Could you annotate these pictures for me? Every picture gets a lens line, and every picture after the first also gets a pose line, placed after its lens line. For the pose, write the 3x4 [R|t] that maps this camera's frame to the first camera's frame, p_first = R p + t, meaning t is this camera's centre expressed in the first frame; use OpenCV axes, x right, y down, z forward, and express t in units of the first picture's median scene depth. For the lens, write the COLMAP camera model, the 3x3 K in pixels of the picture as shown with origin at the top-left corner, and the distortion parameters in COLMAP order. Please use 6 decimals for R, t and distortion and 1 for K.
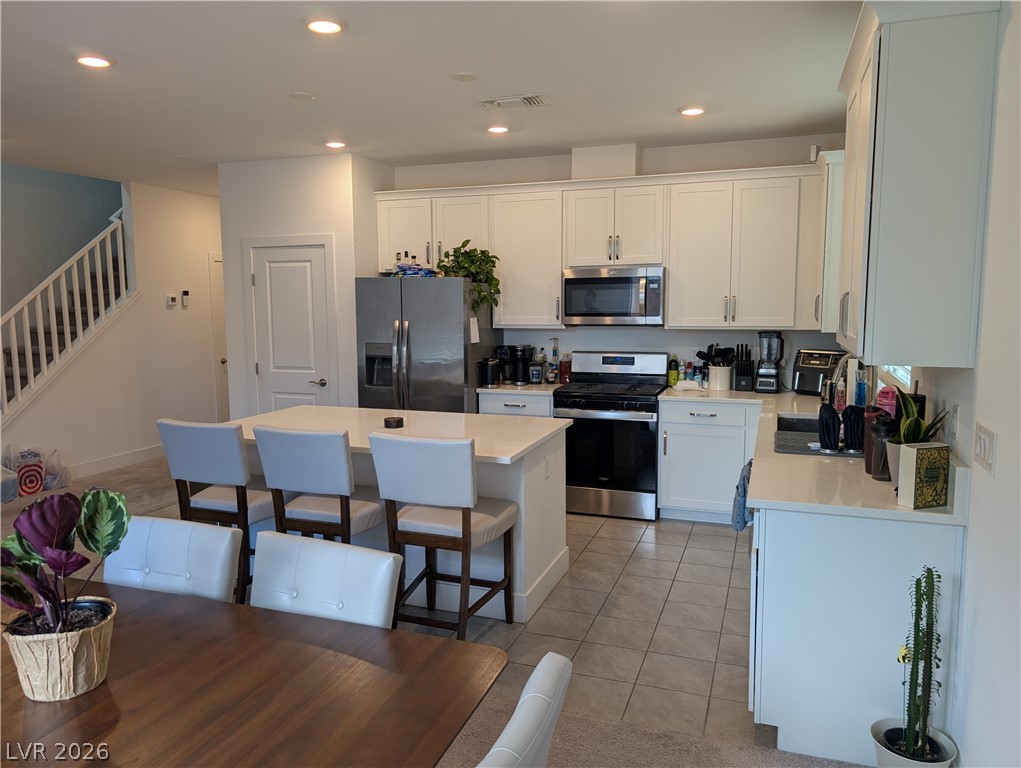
lens RADIAL K [[743.3, 0, 505.5], [0, 743.3, 385.6], [0, 0, 1]] dist [0.028126, -0.027030]
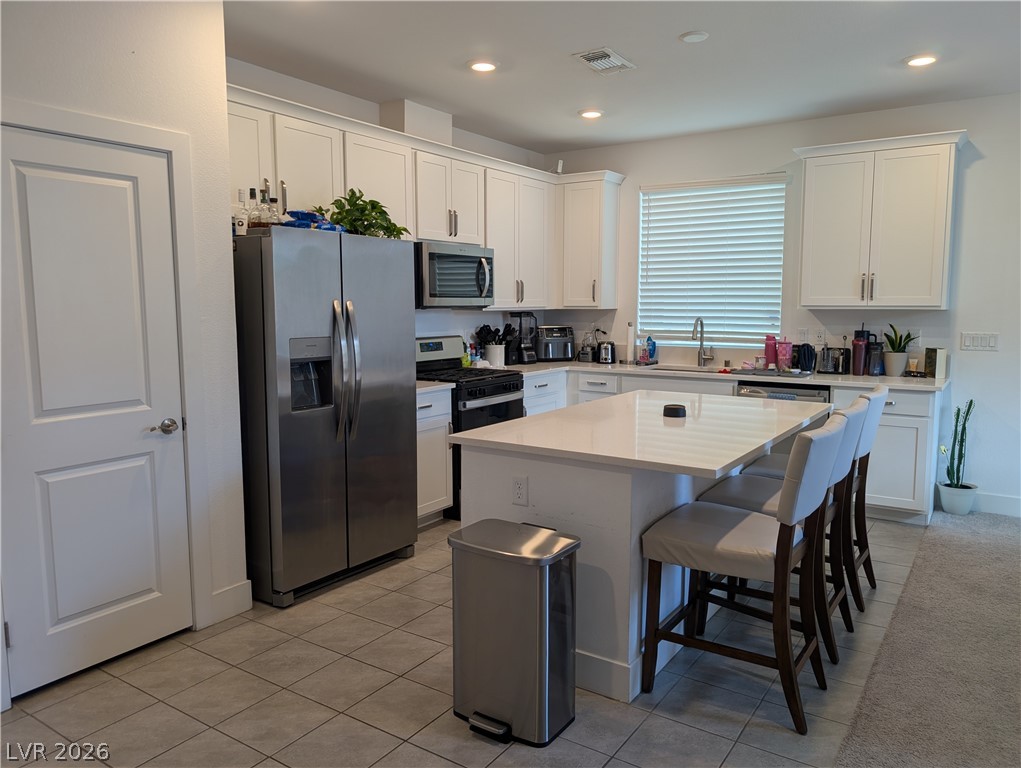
lens RADIAL K [[743.3, 0, 505.5], [0, 743.3, 385.6], [0, 0, 1]] dist [0.028126, -0.027030]
pose [[0.247577, -0.103924, 0.963278, -0.730734], [0.113498, 0.990496, 0.077690, -0.048293], [-0.962197, 0.090096, 0.257020, 0.703597]]
